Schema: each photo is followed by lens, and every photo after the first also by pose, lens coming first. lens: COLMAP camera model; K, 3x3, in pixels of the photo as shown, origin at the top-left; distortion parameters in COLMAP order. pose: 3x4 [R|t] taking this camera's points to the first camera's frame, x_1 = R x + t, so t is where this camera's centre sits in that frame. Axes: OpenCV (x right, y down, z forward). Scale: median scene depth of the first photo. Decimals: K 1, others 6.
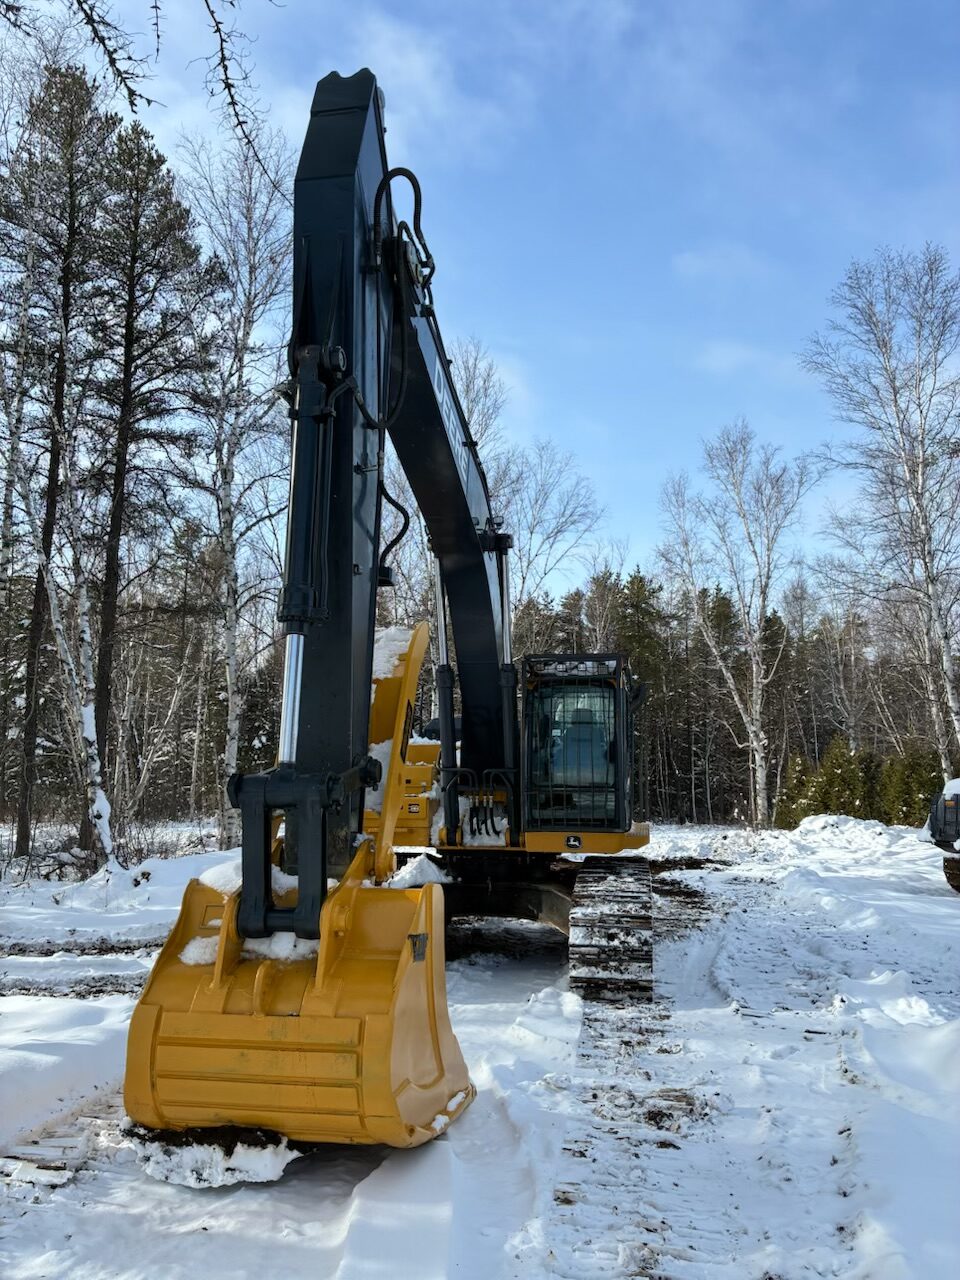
lens RADIAL K [[927.2, 0, 477.3], [0, 927.2, 636.6], [0, 0, 1]] dist [0.083607, -0.107559]
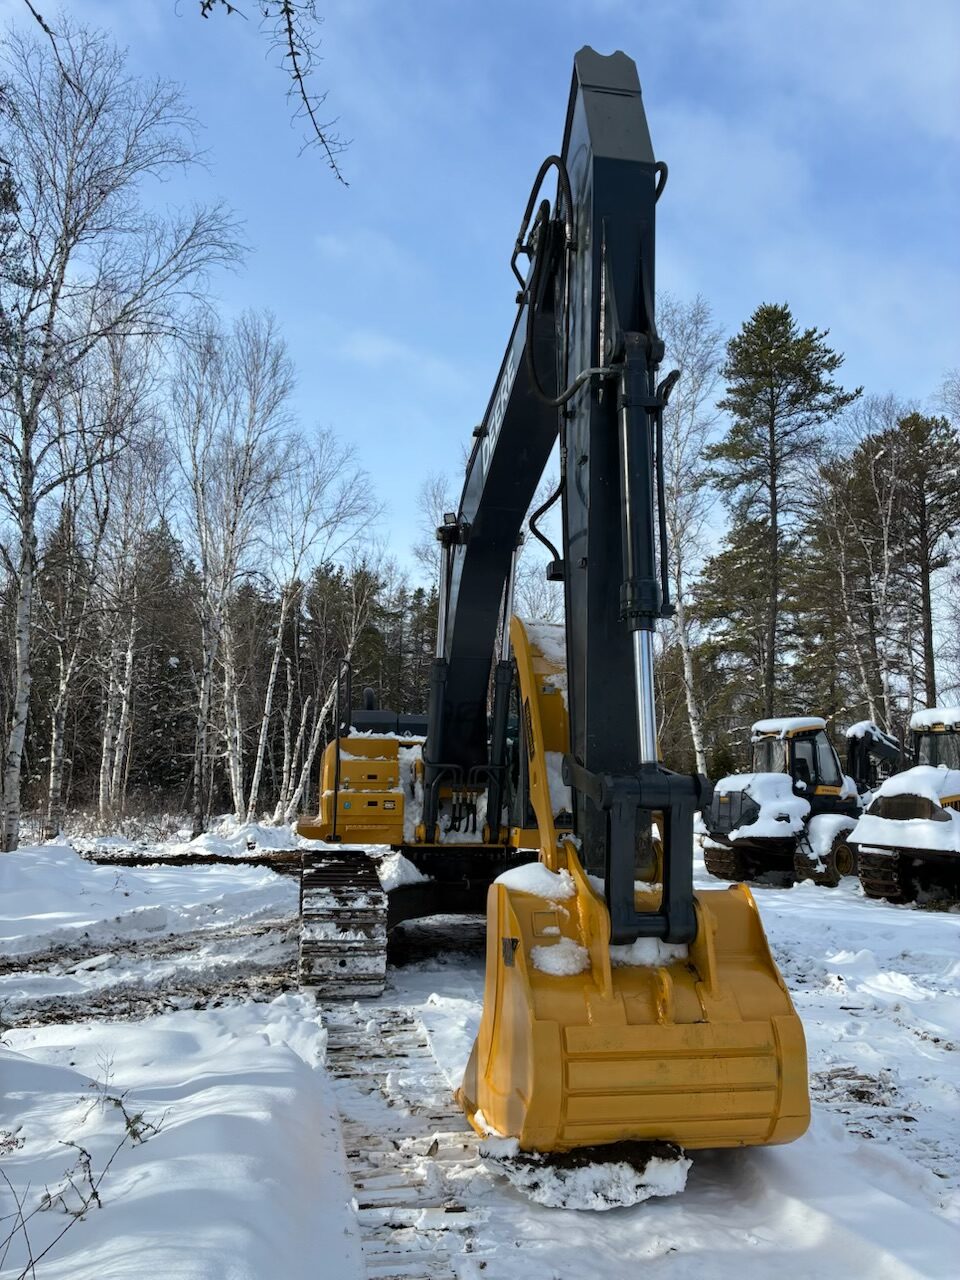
lens RADIAL K [[929.1, 0, 480.0], [0, 929.1, 640.0], [0, 0, 1]] dist [0.089907, -0.108177]
pose [[0.949894, 0.057225, 0.307288, -0.722446], [-0.060523, 0.998166, 0.001204, 0.018264], [-0.306656, -0.019742, 0.951616, 0.139133]]
